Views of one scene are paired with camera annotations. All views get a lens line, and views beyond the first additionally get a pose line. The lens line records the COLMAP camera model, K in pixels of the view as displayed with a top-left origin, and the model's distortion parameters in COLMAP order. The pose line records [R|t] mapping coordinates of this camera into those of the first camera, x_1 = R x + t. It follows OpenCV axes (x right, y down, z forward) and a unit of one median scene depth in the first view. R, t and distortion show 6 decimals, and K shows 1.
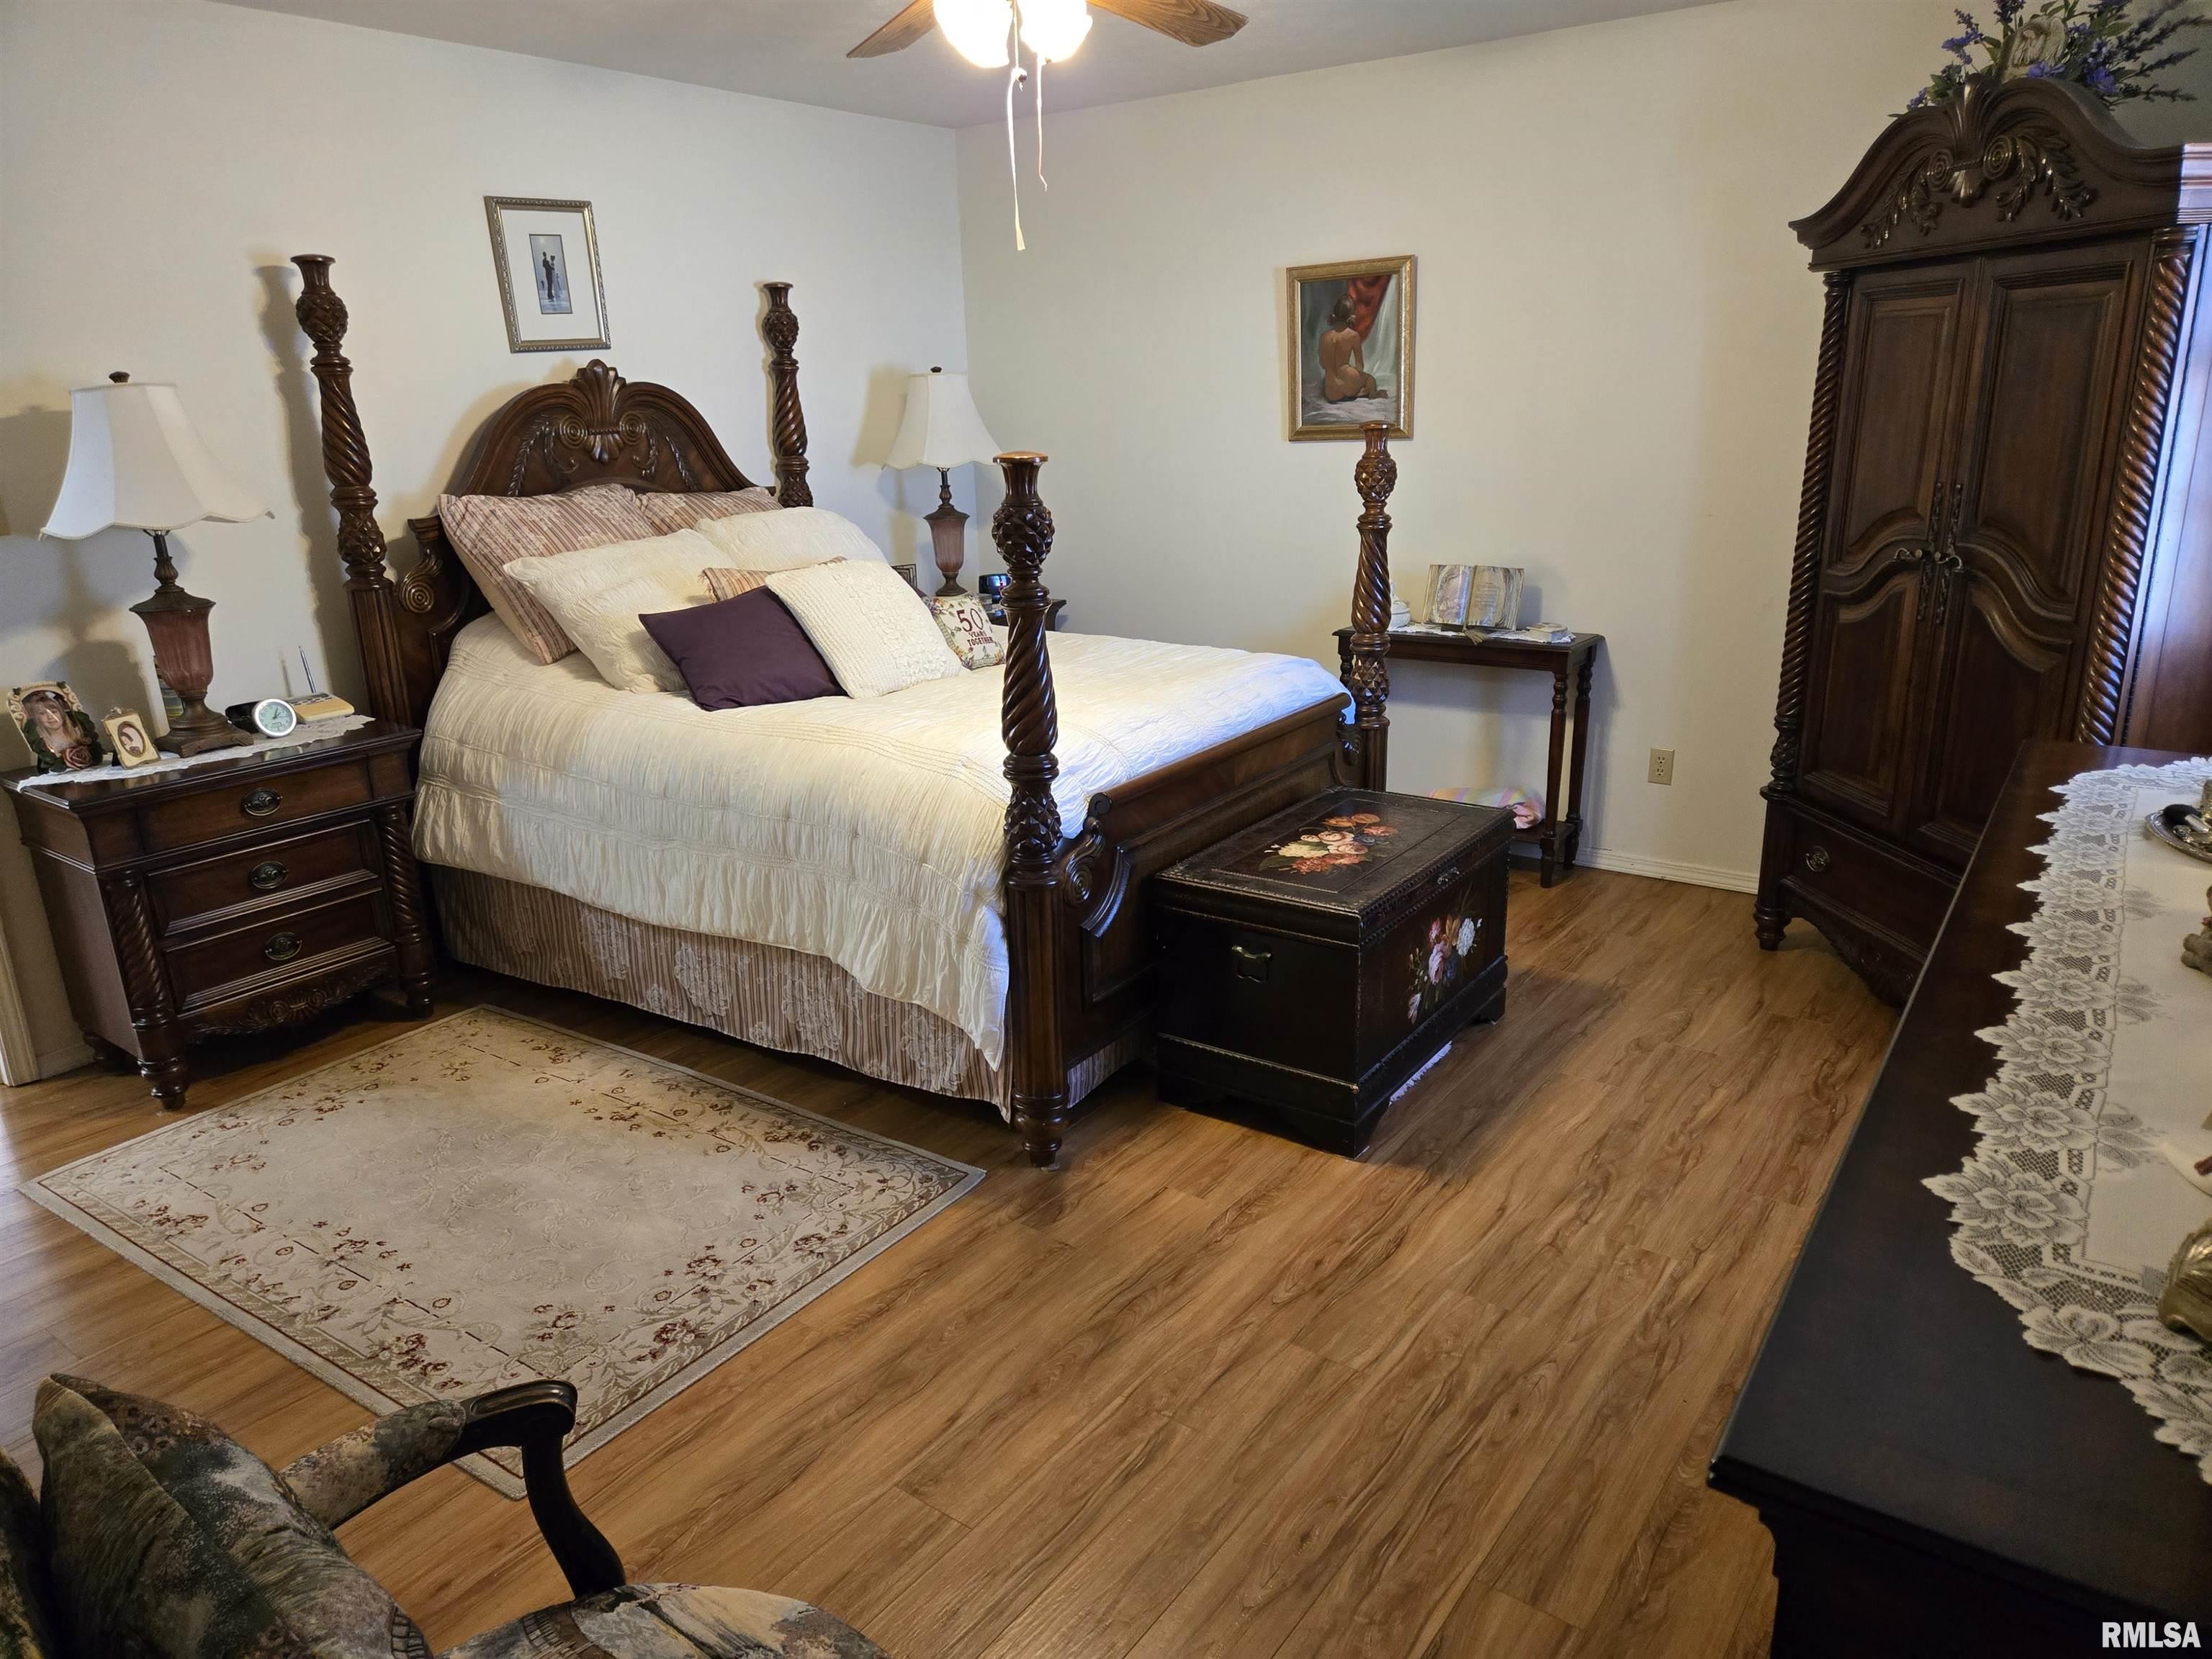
lens RADIAL K [[1485.7, 0, 1106.4], [0, 1485.7, 812.5], [0, 0, 1]] dist [0.080778, -0.077743]
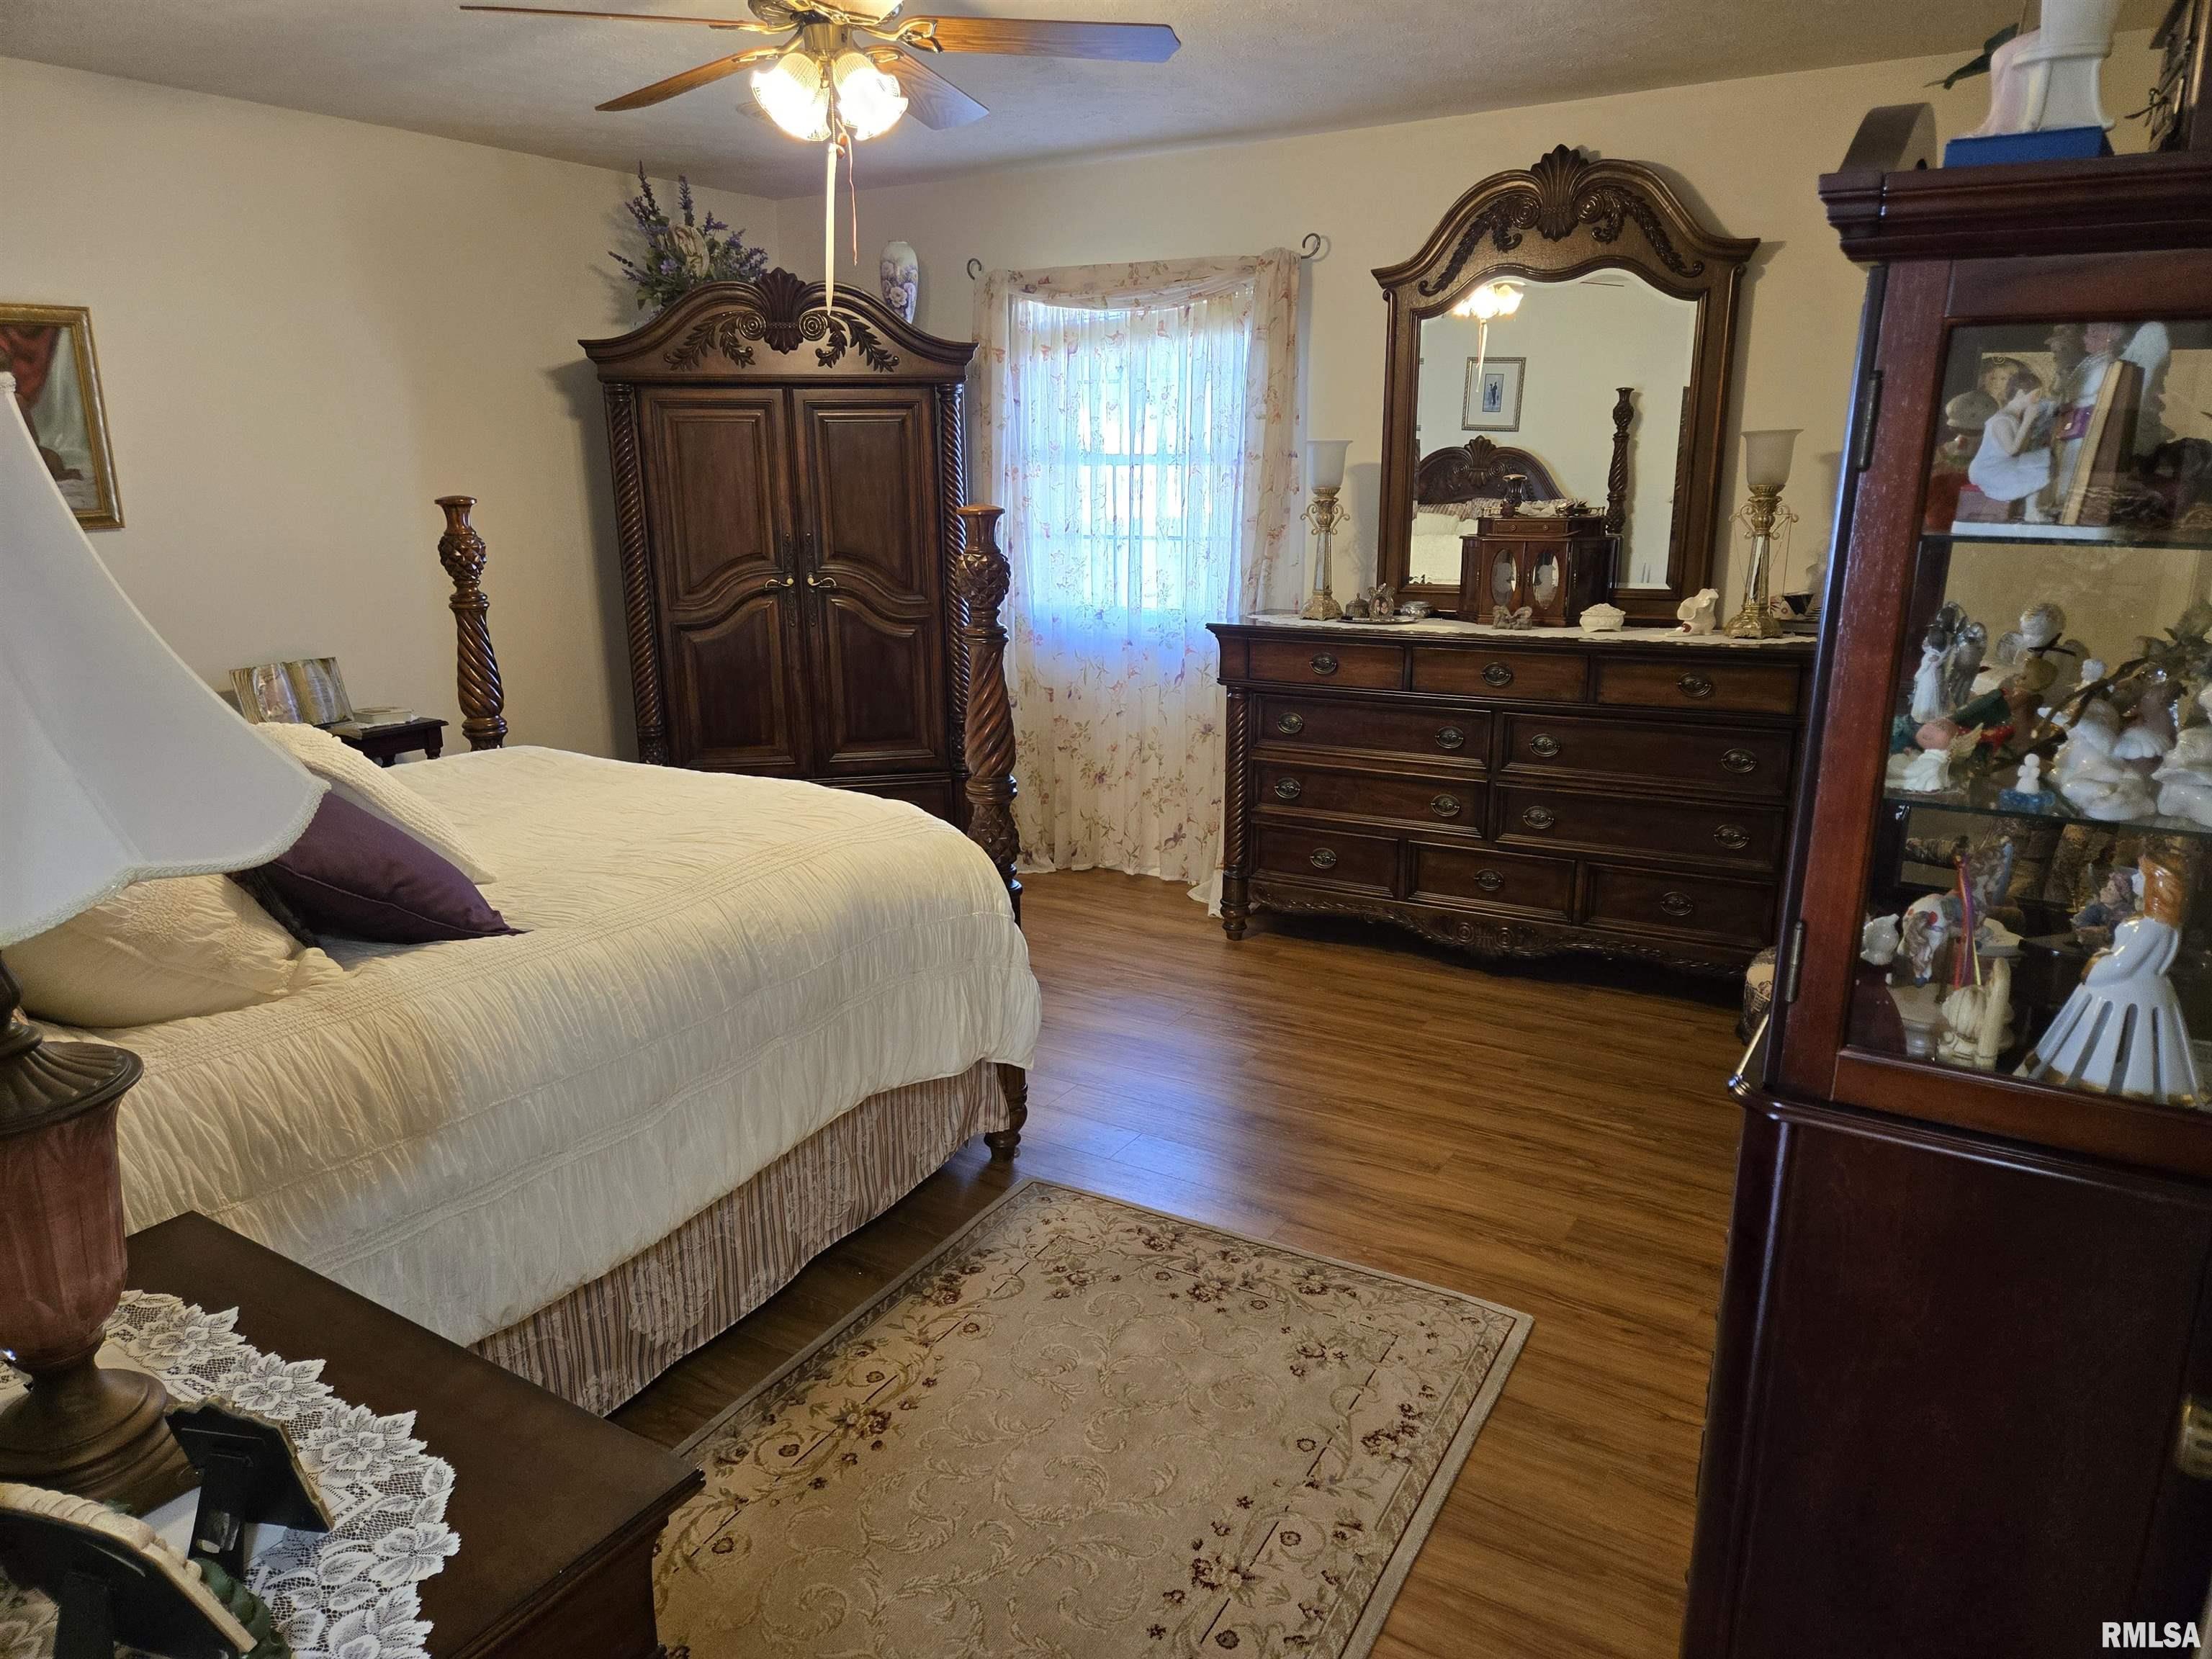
lens RADIAL K [[1485.7, 0, 1106.4], [0, 1485.7, 812.5], [0, 0, 1]] dist [0.080778, -0.077743]
pose [[-0.077850, -0.213113, 0.973921, -0.885624], [0.285510, 0.931205, 0.226588, -0.188368], [-0.955209, 0.295704, -0.011649, 0.731878]]
